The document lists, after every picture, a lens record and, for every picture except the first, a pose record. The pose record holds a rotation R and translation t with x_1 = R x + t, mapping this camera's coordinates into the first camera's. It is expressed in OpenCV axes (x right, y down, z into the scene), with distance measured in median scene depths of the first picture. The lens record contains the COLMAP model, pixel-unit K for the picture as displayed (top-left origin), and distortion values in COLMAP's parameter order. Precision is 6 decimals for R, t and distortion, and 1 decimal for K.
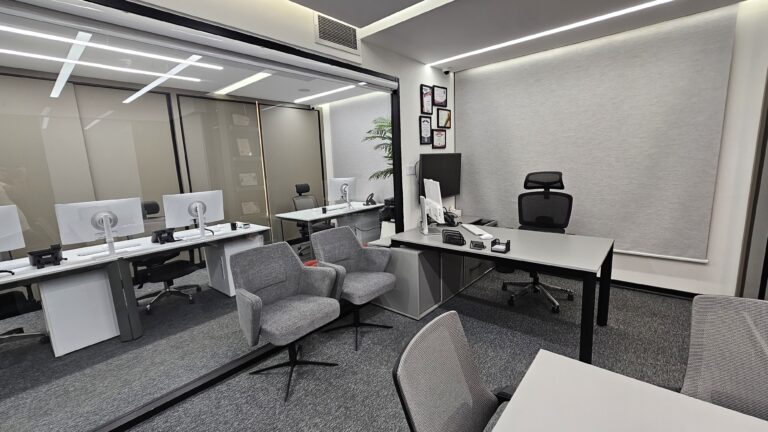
lens RADIAL K [[313.7, 0, 381.1], [0, 313.7, 214.9], [0, 0, 1]] dist [-0.003111, 0.000339]
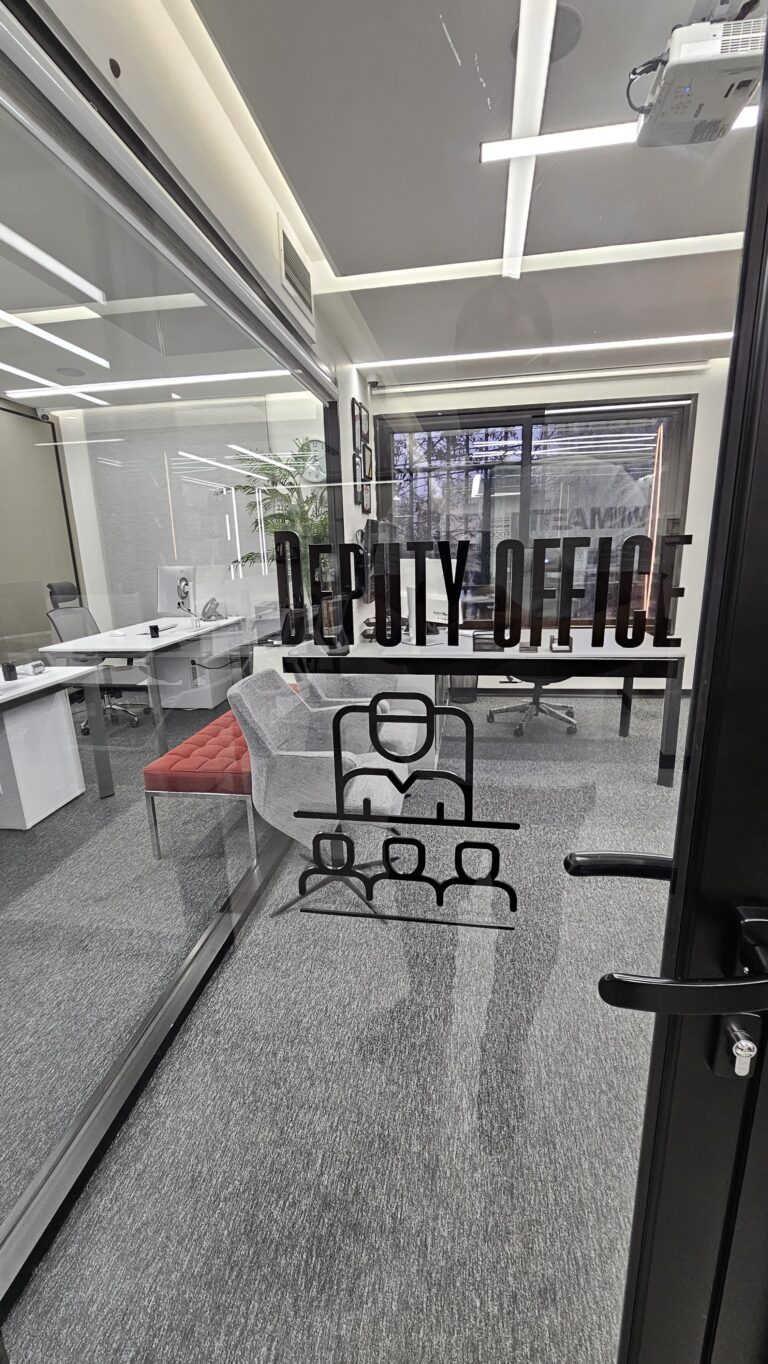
lens RADIAL K [[557.2, 0, 380.8], [0, 557.2, 688.0], [0, 0, 1]] dist [-0.003111, 0.000339]
pose [[0.844401, -0.113825, 0.523480, -0.410539], [0.081796, 0.993103, 0.083998, 0.036009], [-0.529431, -0.028109, 0.847887, 0.072956]]
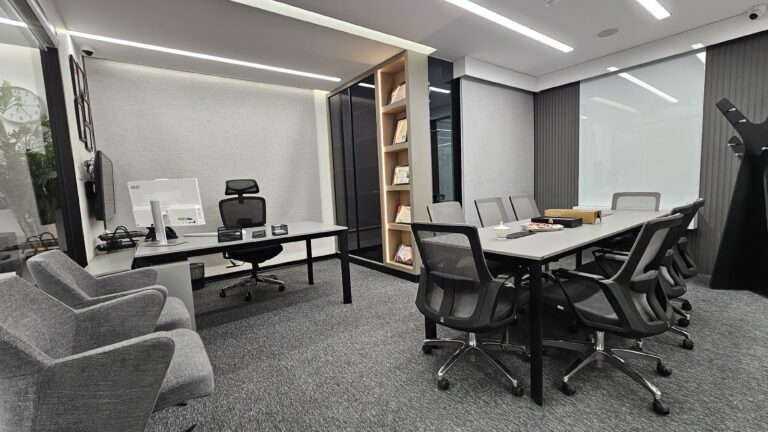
lens RADIAL K [[313.7, 0, 381.1], [0, 313.7, 214.9], [0, 0, 1]] dist [-0.003111, 0.000339]
pose [[0.227235, -0.057804, 0.972123, -0.395653], [0.196926, 0.980342, 0.012261, 0.063877], [-0.953721, 0.188650, 0.234151, 0.223229]]
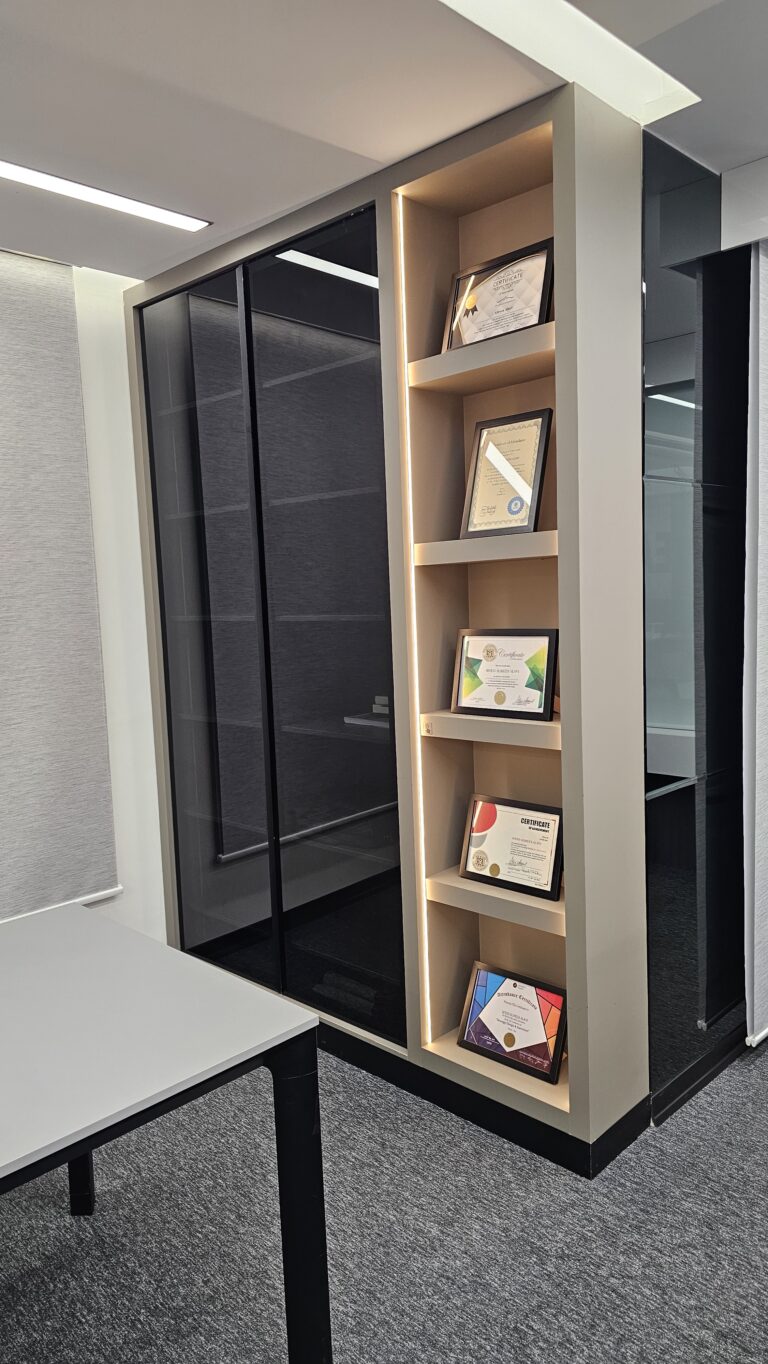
lens RADIAL K [[925.9, 0, 387.6], [0, 925.9, 688.9], [0, 0, 1]] dist [0.060991, -0.032438]
pose [[0.073669, -0.064694, 0.995182, -0.074486], [0.197127, 0.979150, 0.049060, -0.069524], [-0.977606, 0.192563, 0.084886, 0.393456]]
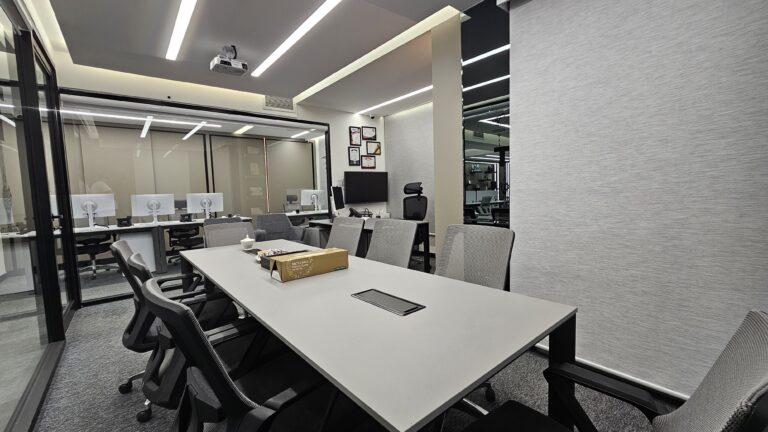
lens RADIAL K [[313.7, 0, 381.1], [0, 313.7, 214.9], [0, 0, 1]] dist [-0.003111, 0.000339]
pose [[0.985980, 0.022973, -0.165276, 0.511860], [-0.036477, 0.996196, -0.079143, 0.117796], [0.162829, 0.084062, 0.983067, -0.407360]]
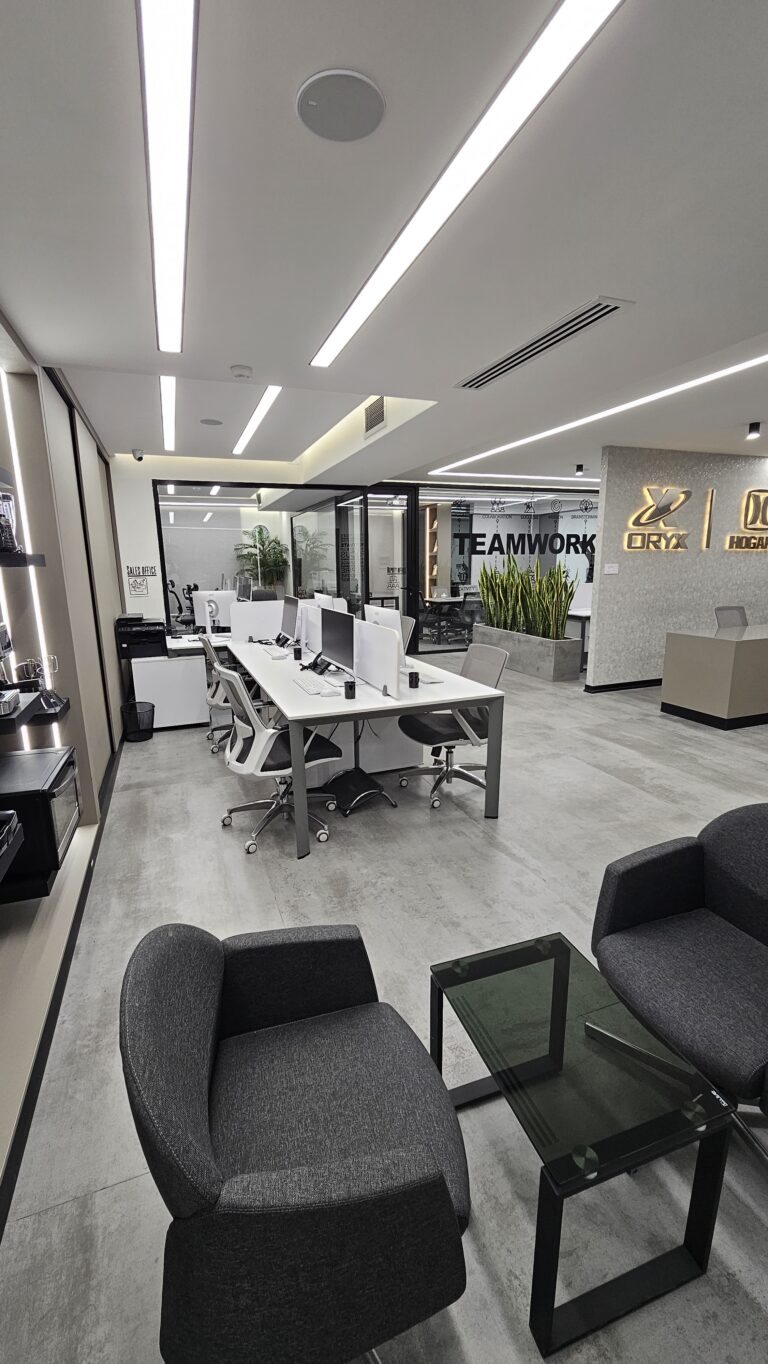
lens RADIAL K [[557.2, 0, 380.8], [0, 557.2, 688.0], [0, 0, 1]] dist [-0.003111, 0.000339]
pose [[0.491743, -0.158947, 0.856110, -2.333631], [0.134790, 0.985242, 0.105500, 0.245123], [-0.860245, 0.063516, 0.505910, -0.899569]]
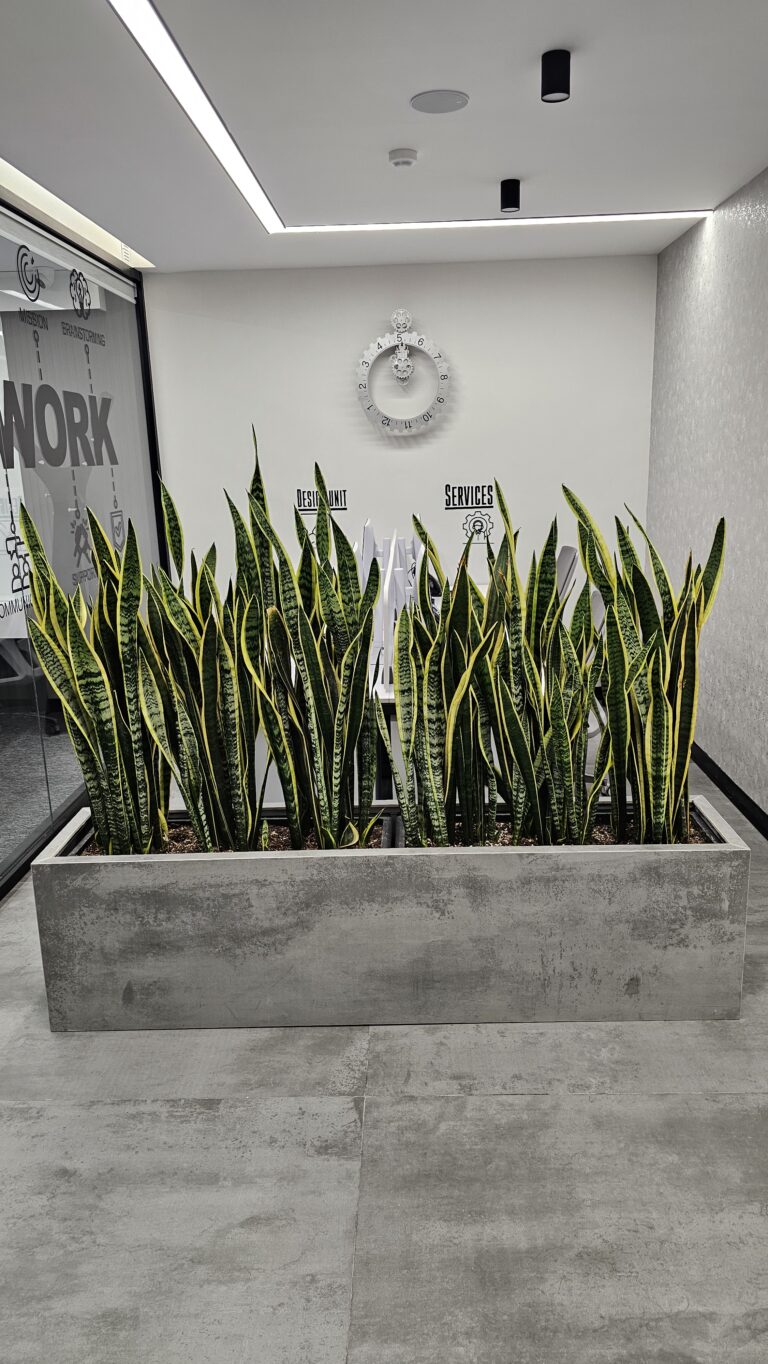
lens RADIAL K [[922.2, 0, 384.0], [0, 922.2, 682.0], [0, 0, 1]] dist [0.086141, -0.143313]
pose [[-0.630655, -0.125706, 0.765814, -0.854073], [0.181555, 0.935513, 0.303074, 0.003507], [-0.754527, 0.330172, -0.567164, 0.036351]]
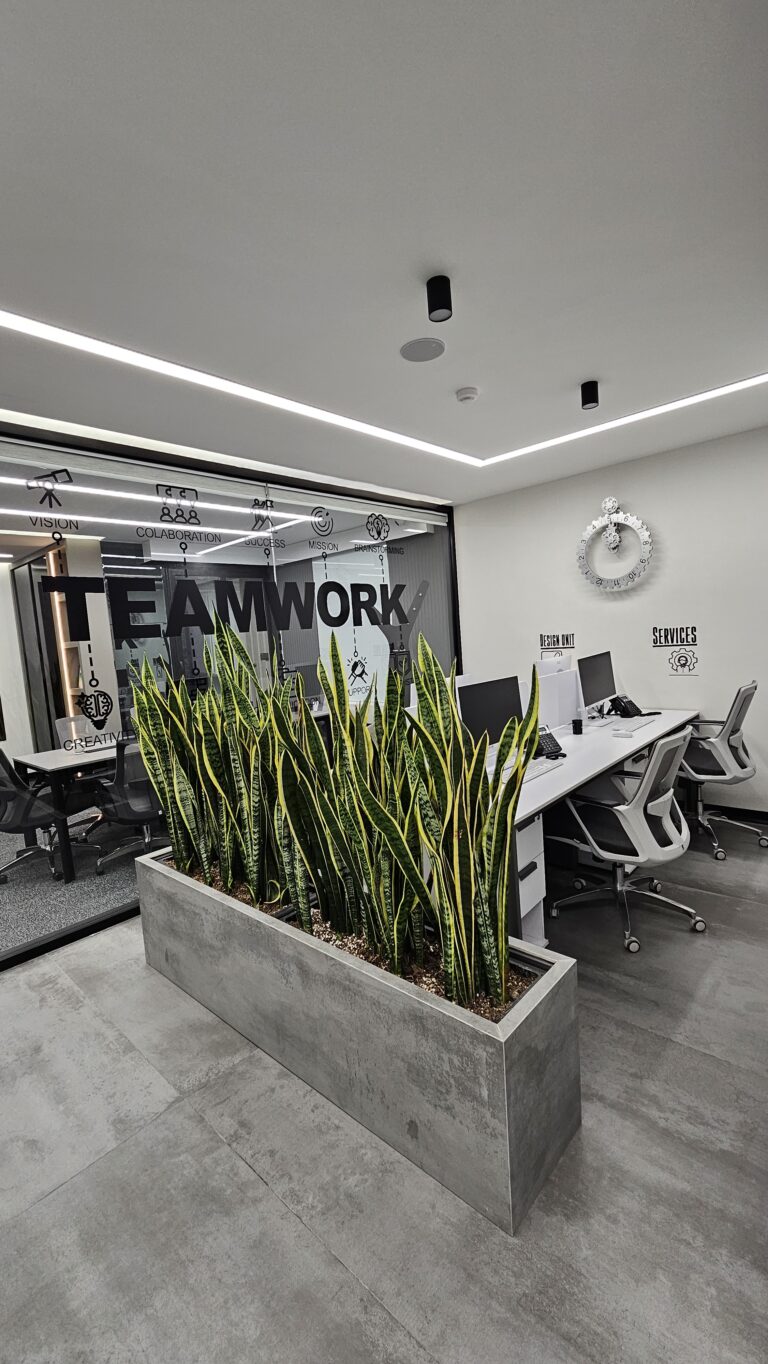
lens RADIAL K [[557.2, 0, 380.8], [0, 557.2, 688.0], [0, 0, 1]] dist [-0.003111, 0.000339]
pose [[0.048608, -0.057004, 0.997190, -0.861239], [0.232297, 0.971639, 0.044221, 0.115621], [-0.971430, 0.229495, 0.060471, -0.488940]]
